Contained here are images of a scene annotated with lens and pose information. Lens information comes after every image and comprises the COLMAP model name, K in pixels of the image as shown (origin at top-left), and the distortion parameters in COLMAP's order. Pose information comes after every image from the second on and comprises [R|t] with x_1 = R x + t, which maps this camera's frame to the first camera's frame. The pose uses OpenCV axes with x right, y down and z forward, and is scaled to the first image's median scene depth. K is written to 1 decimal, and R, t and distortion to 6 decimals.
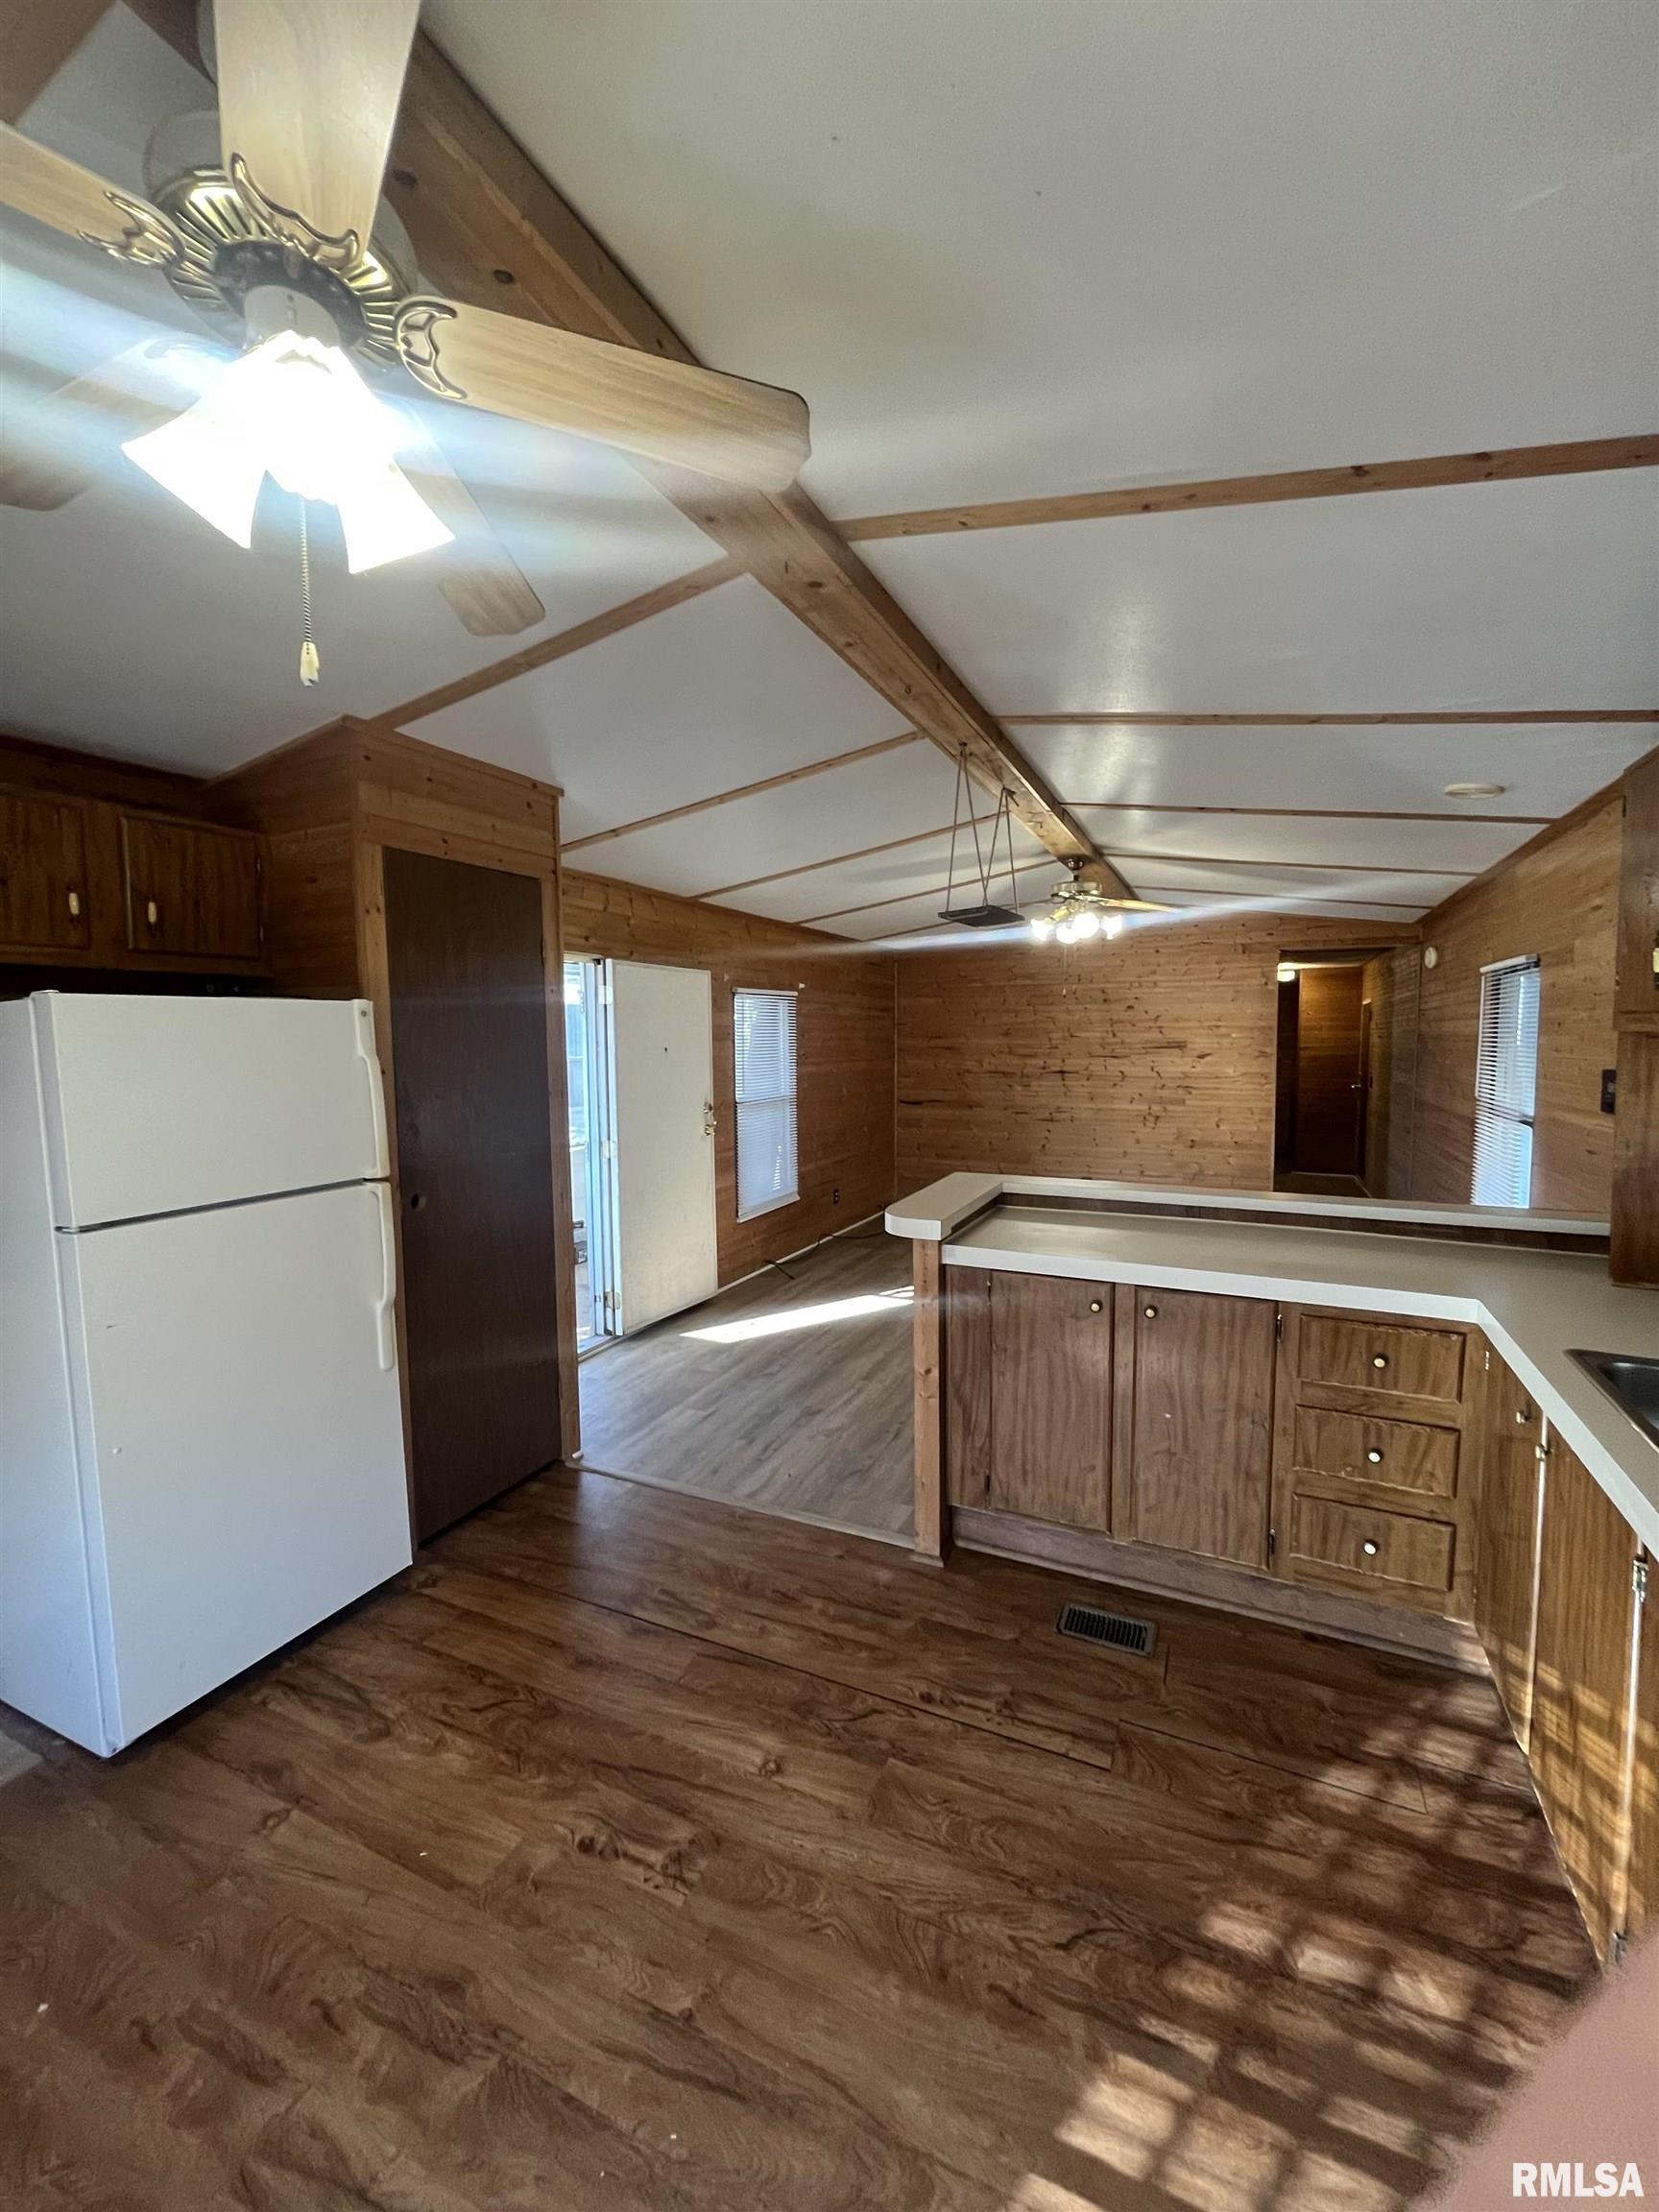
lens RADIAL K [[889.6, 0, 829.5], [0, 889.6, 1106.0], [0, 0, 1]] dist [0.000158, 0.000006]
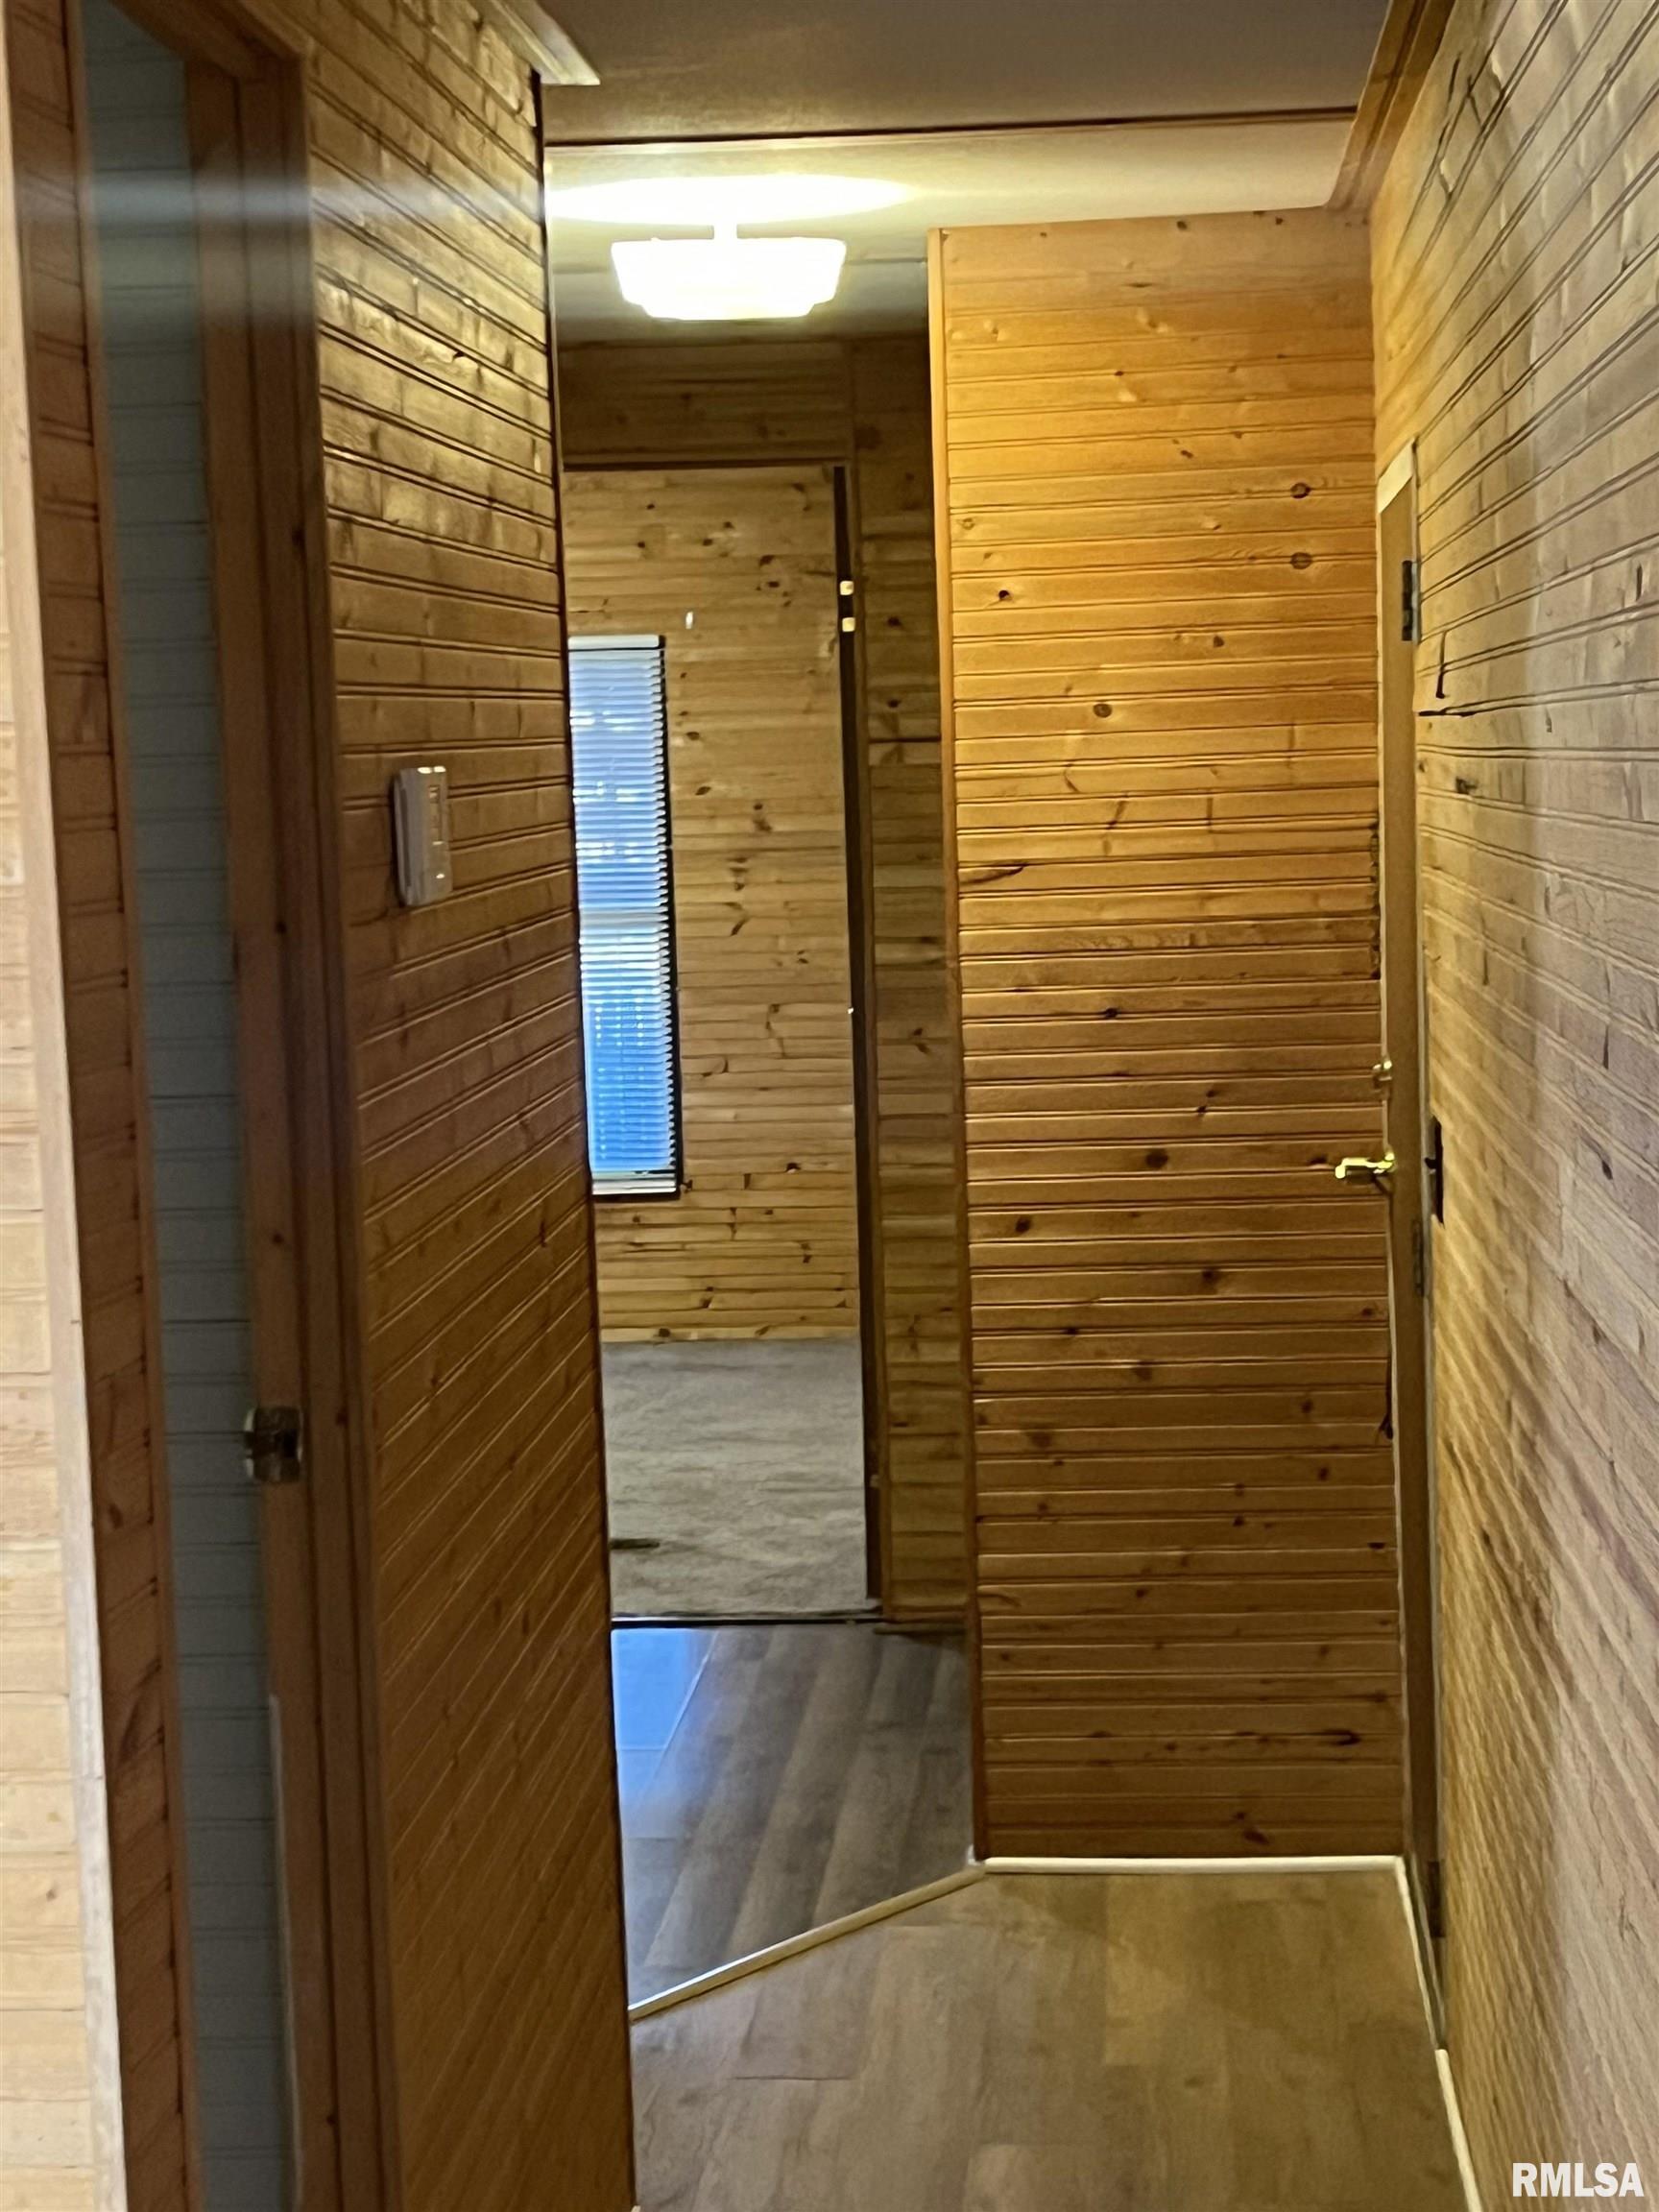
lens RADIAL K [[4286.8, 0, 829.5], [0, 4286.8, 1106.0], [0, 0, 1]] dist [0.005073, 0.007196]
pose [[0.932962, -0.055712, 0.355638, 0.305839], [0.055792, 0.998392, 0.010041, -0.040924], [-0.355625, 0.010474, 0.934570, 0.460126]]
